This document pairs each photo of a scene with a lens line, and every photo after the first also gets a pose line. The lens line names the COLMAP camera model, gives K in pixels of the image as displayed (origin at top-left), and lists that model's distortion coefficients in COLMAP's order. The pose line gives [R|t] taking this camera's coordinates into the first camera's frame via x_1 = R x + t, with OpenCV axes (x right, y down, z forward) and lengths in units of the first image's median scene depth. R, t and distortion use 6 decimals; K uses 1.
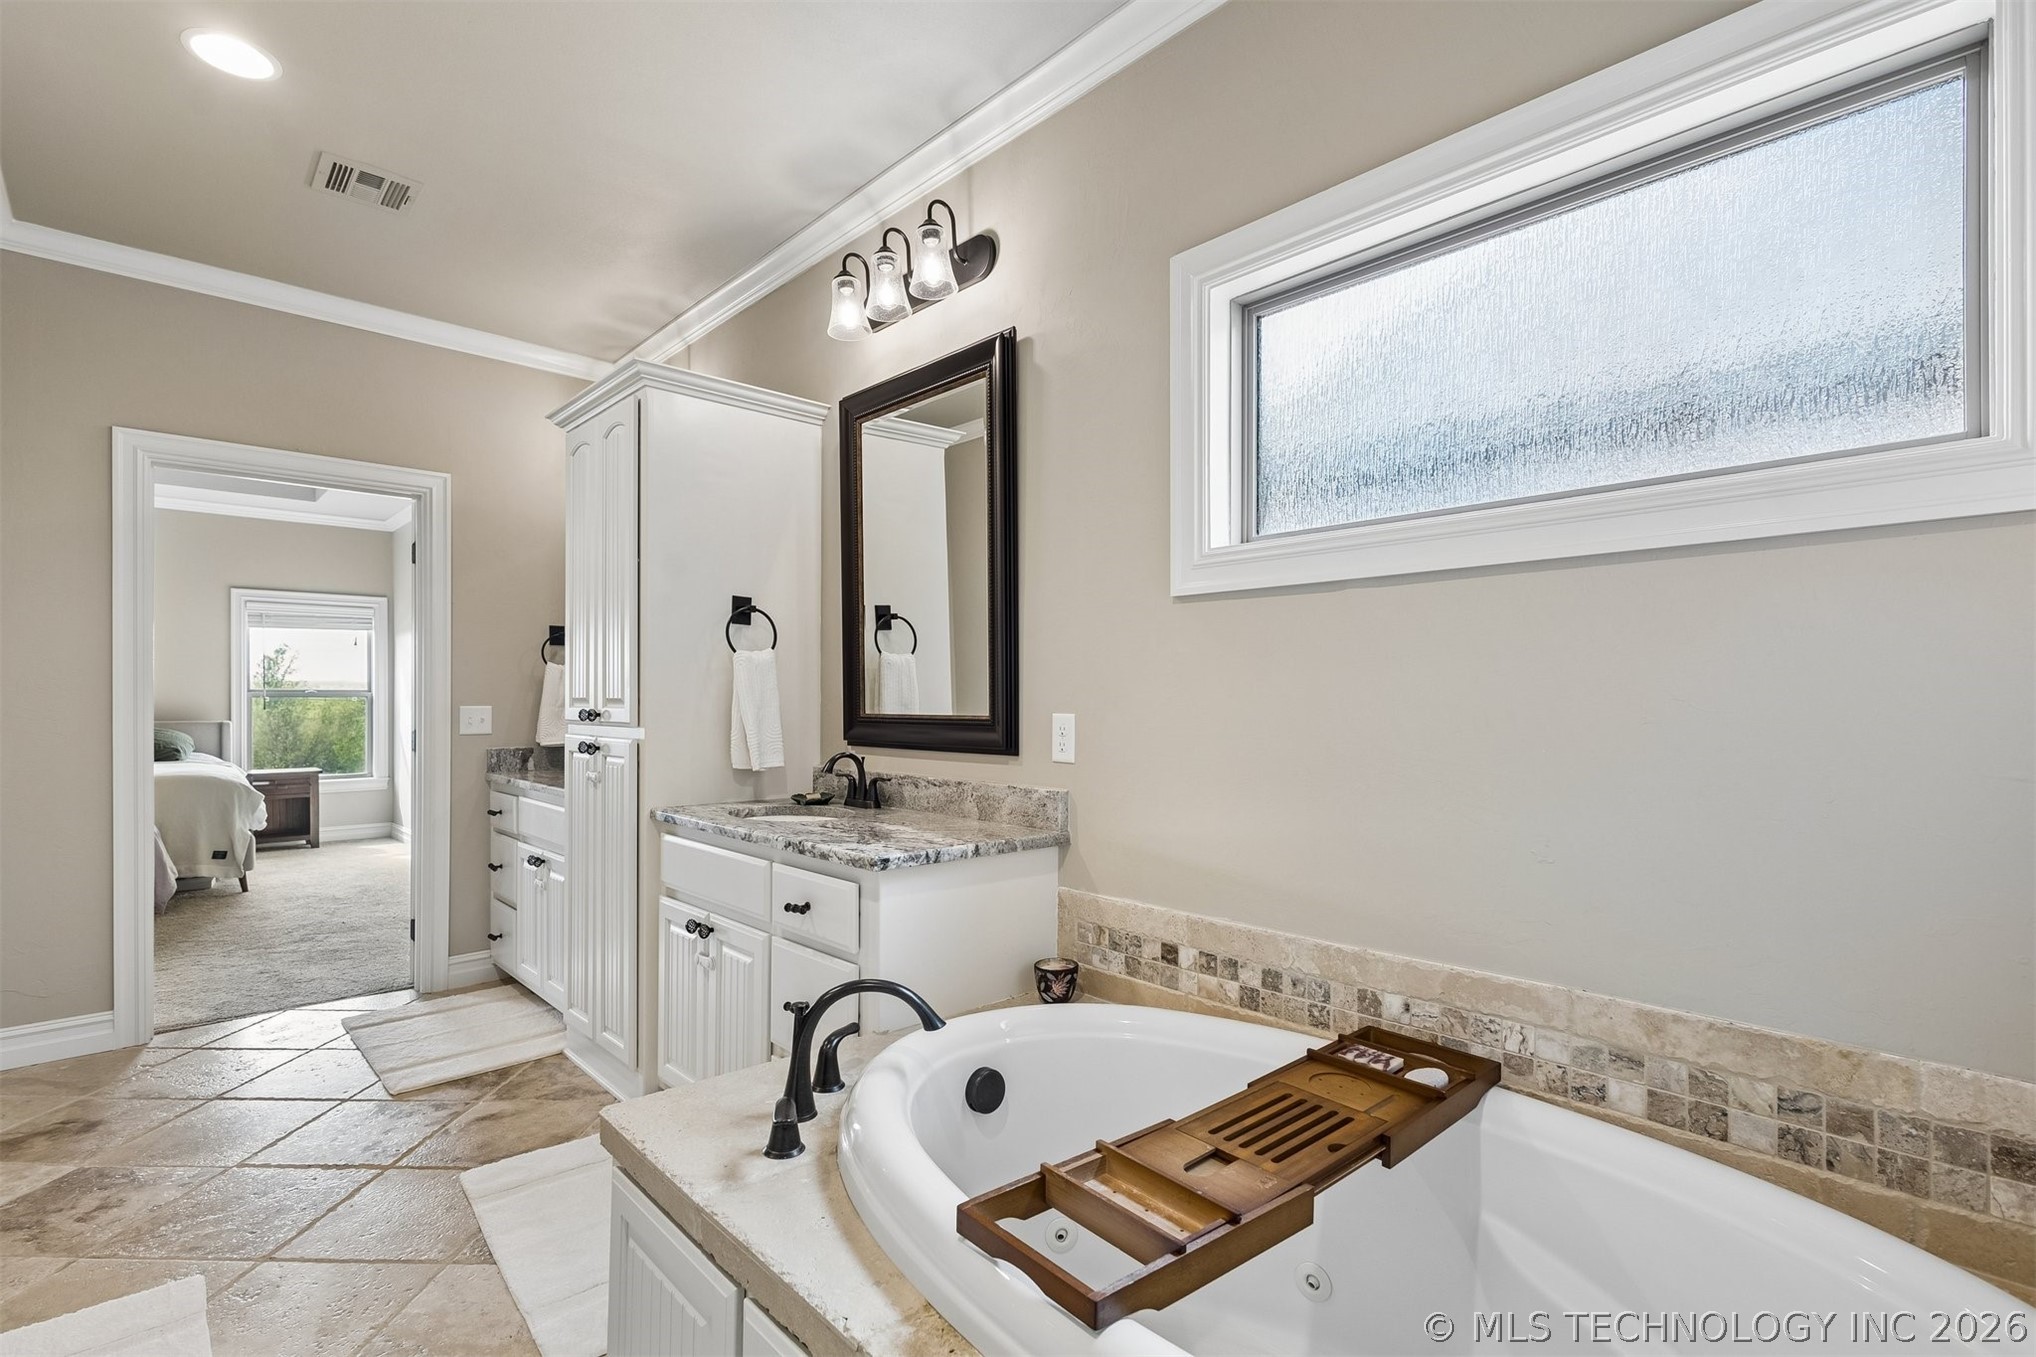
lens RADIAL K [[944.8, 0, 1016.1], [0, 944.8, 695.0], [0, 0, 1]] dist [0.012697, -0.006190]
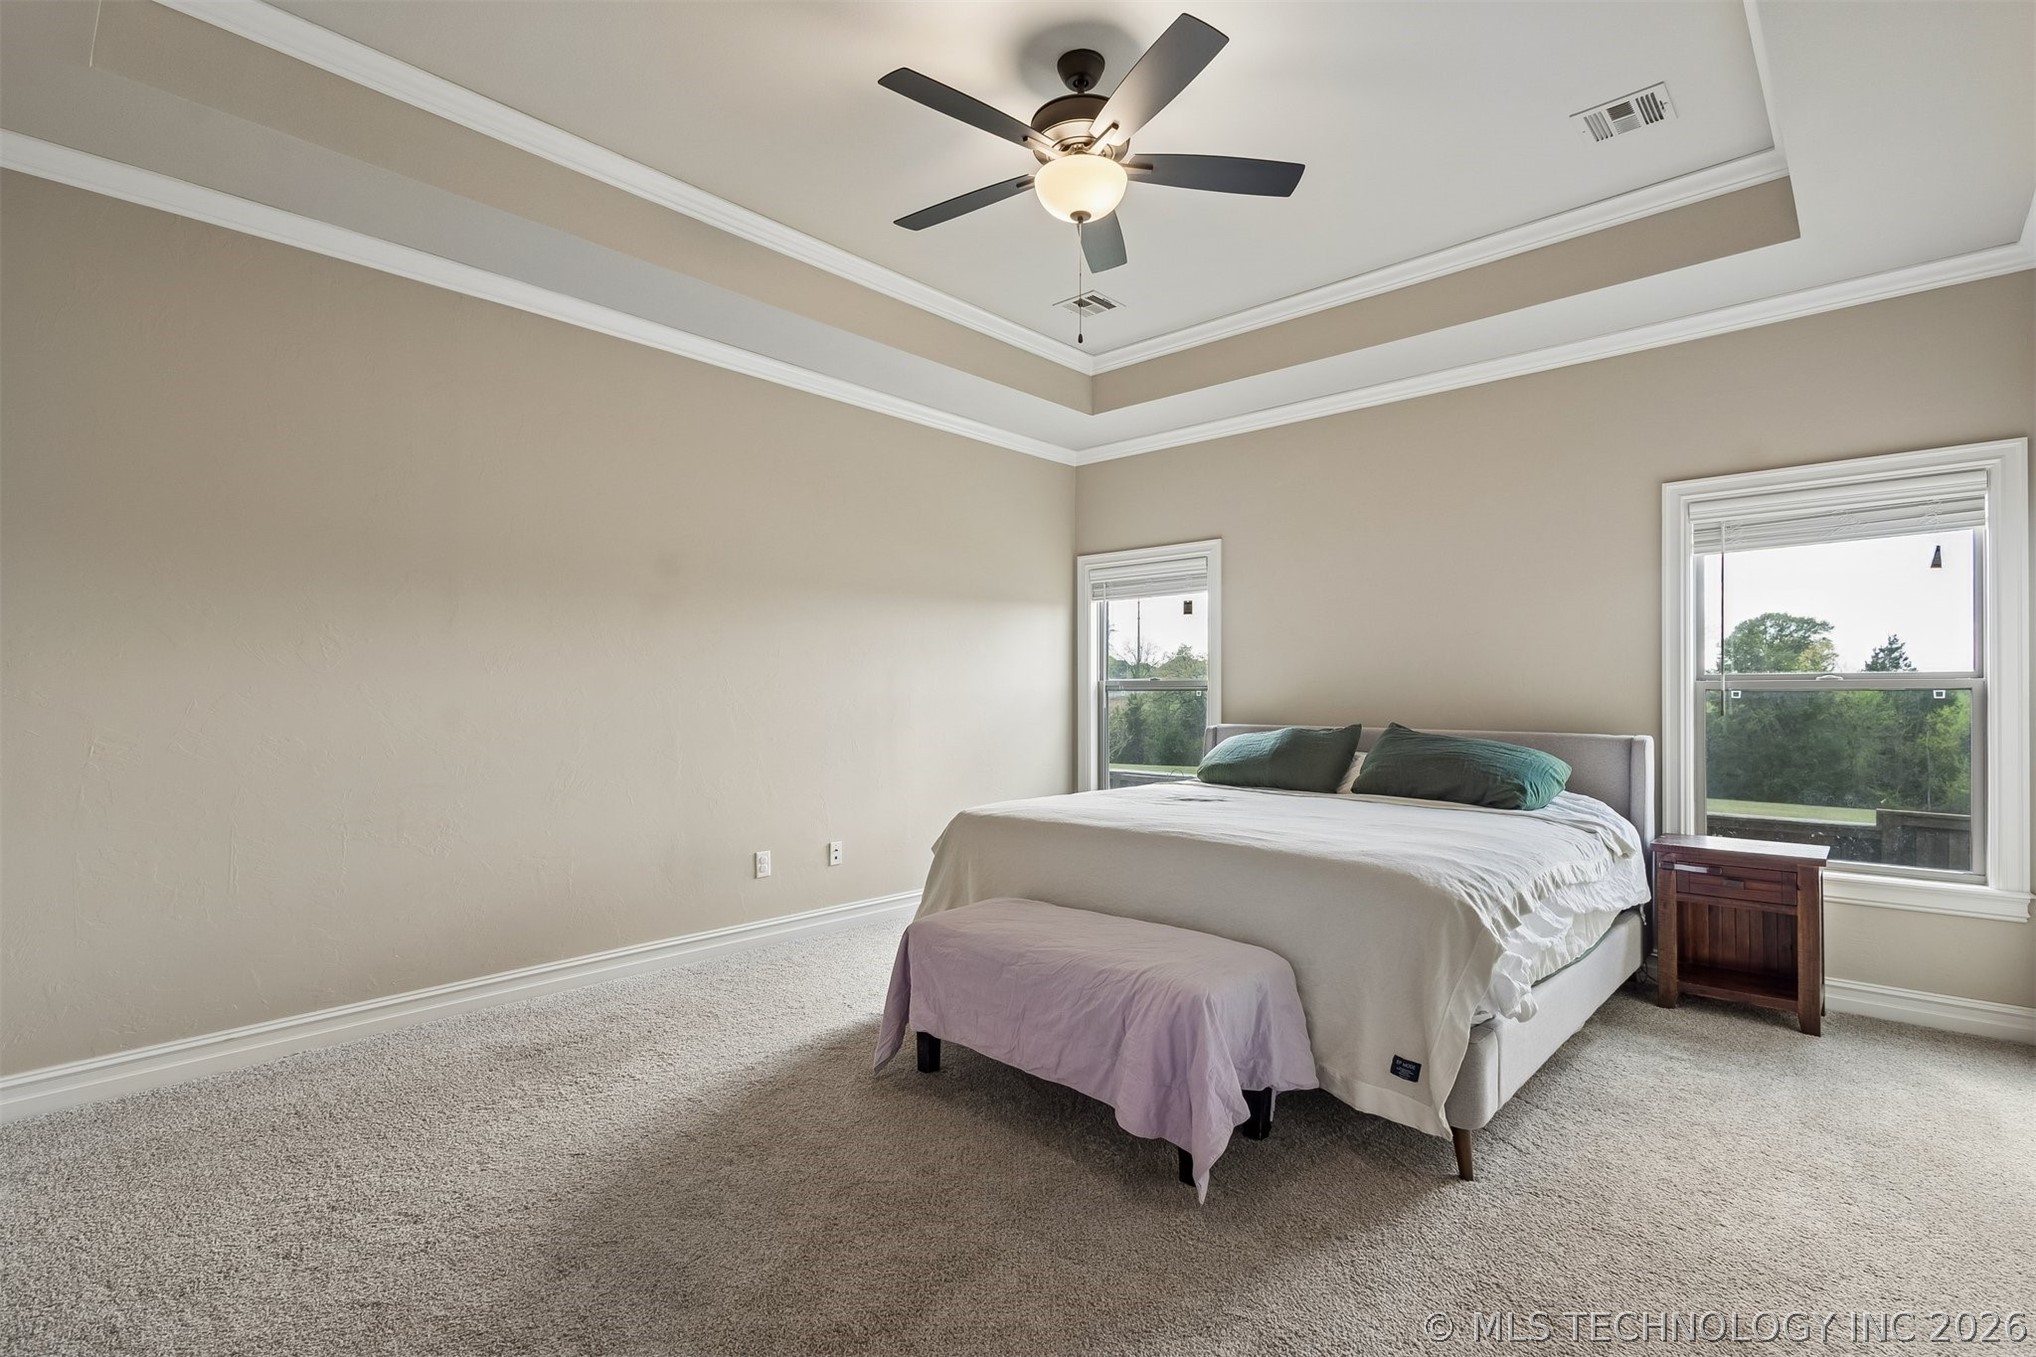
lens RADIAL K [[944.8, 0, 1016.1], [0, 944.8, 695.0], [0, 0, 1]] dist [0.012697, -0.006190]
pose [[0.074525, -0.000328, -0.997219, -0.327042], [0.010552, 0.999944, 0.000459, 0.000978], [0.997163, -0.010557, 0.074525, 0.602881]]
